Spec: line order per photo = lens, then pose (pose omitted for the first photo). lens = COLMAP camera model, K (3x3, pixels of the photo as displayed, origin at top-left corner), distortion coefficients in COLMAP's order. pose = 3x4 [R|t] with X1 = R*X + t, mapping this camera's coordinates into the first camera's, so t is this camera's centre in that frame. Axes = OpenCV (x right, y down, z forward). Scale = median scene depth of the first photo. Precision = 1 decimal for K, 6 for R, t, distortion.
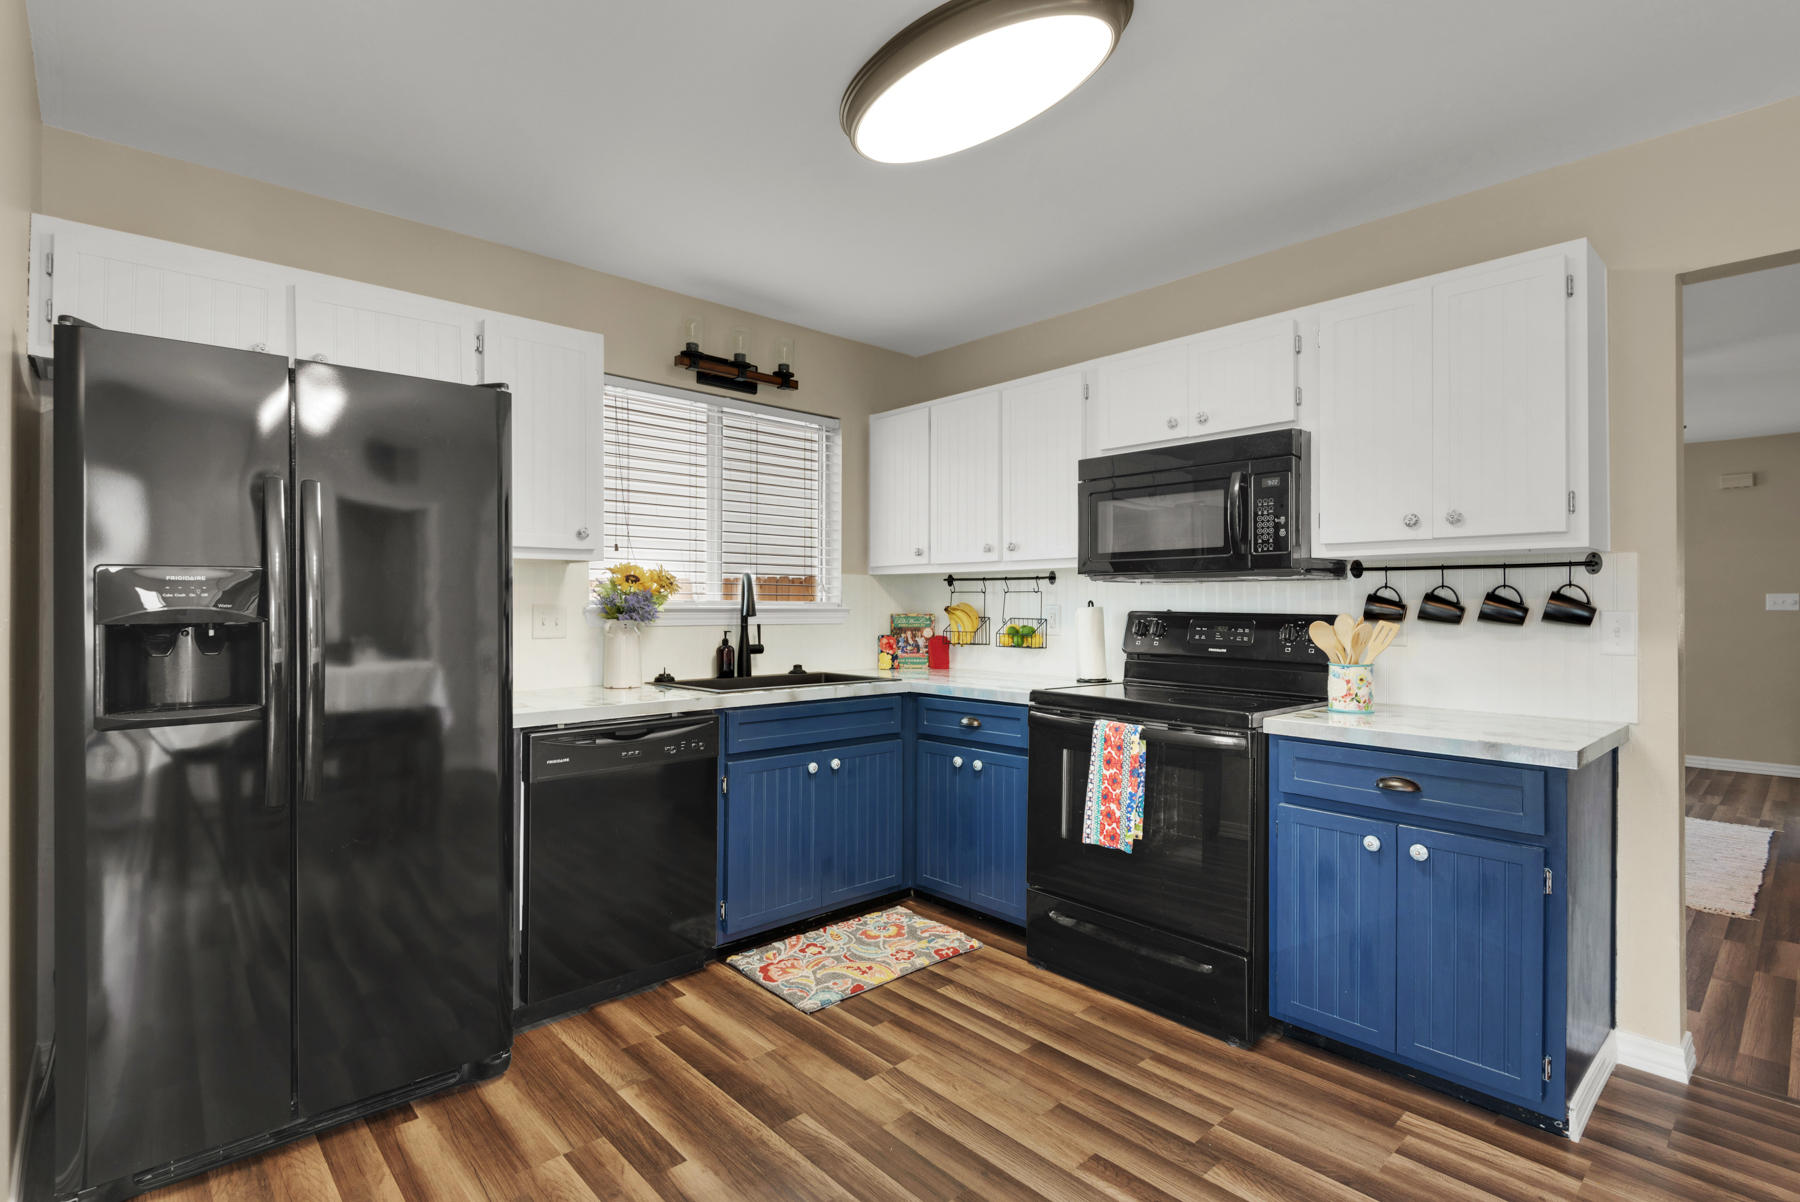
lens RADIAL K [[877.7, 0, 898.4], [0, 877.7, 597.5], [0, 0, 1]] dist [-0.010854, 0.000277]
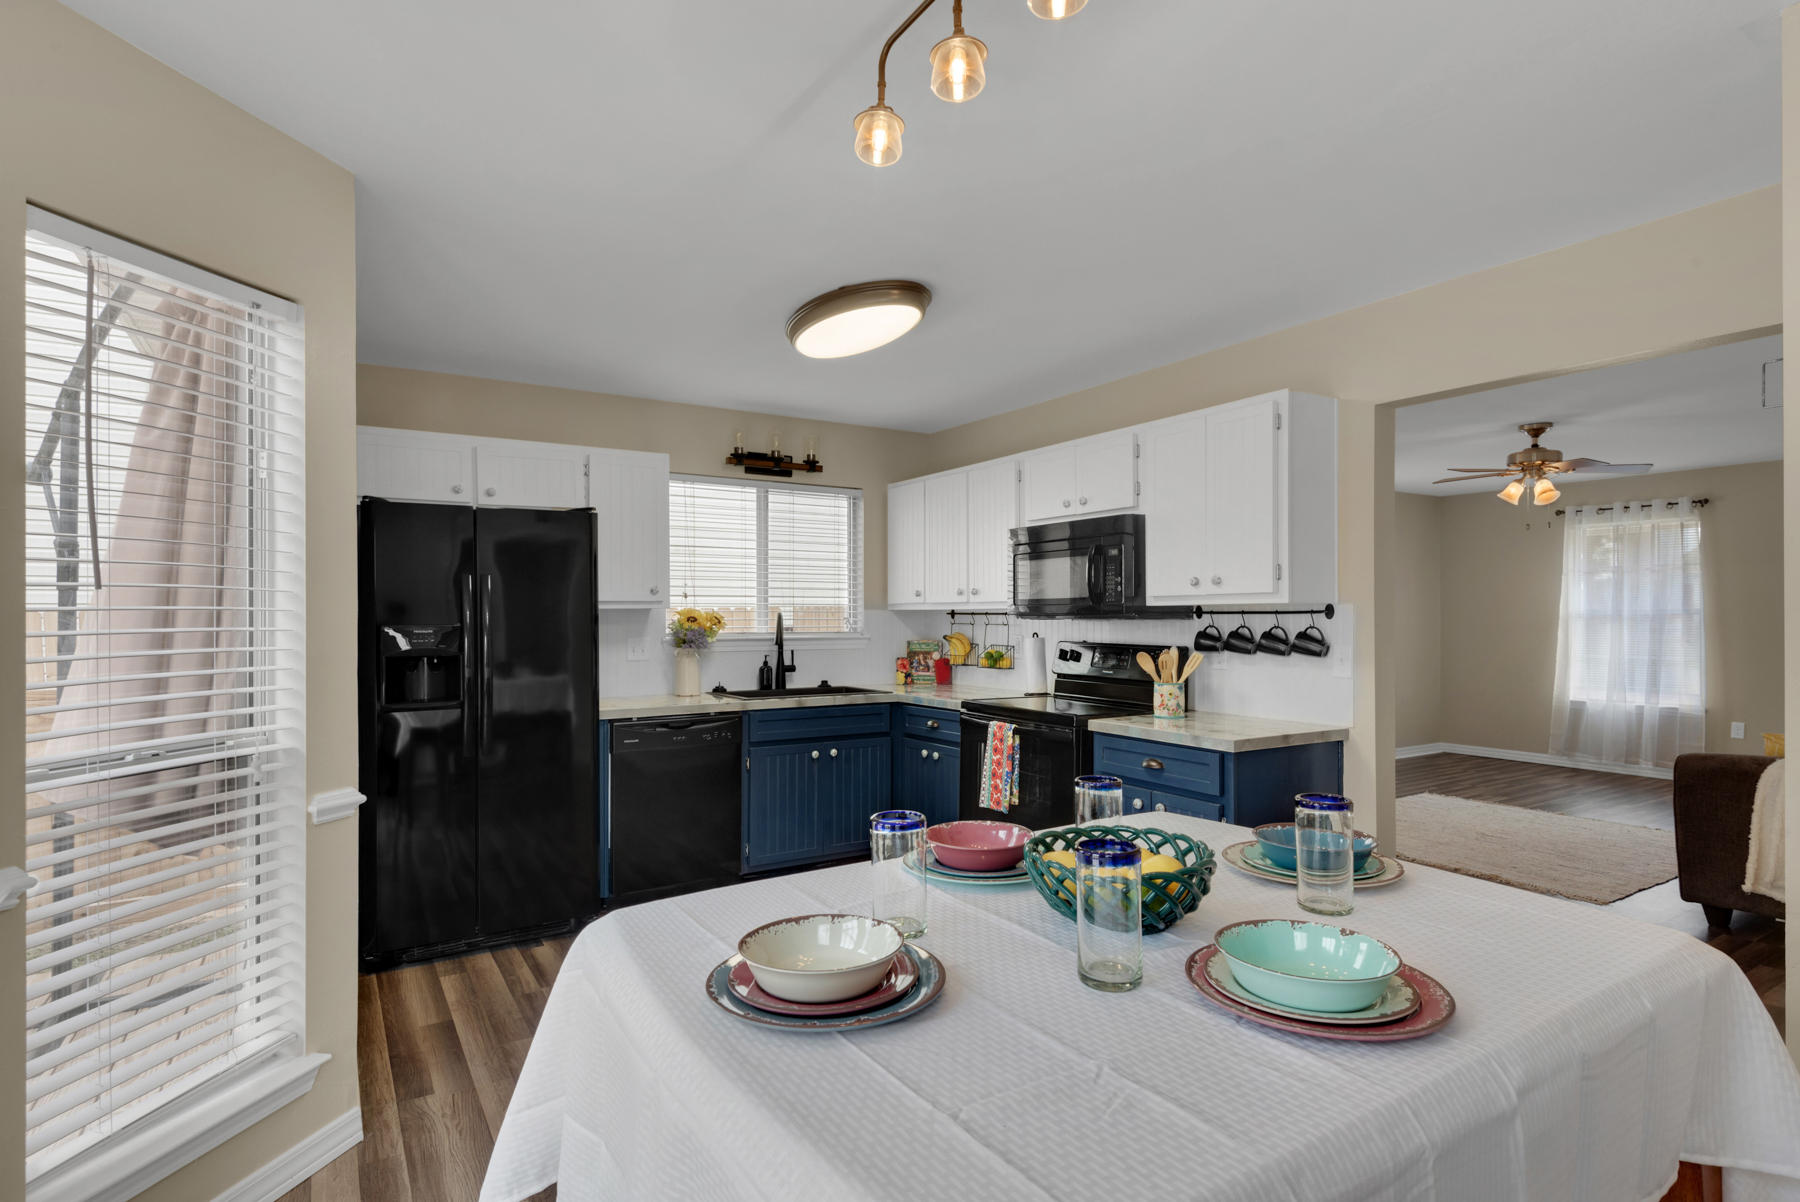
lens RADIAL K [[921.1, 0, 900.3], [0, 921.1, 607.2], [0, 0, 1]] dist [0.001829, 0.000126]
pose [[0.984754, -0.006365, -0.173834, 0.316837], [0.005843, 0.999977, -0.003518, -0.037126], [0.173852, 0.002449, 0.984769, -0.457660]]
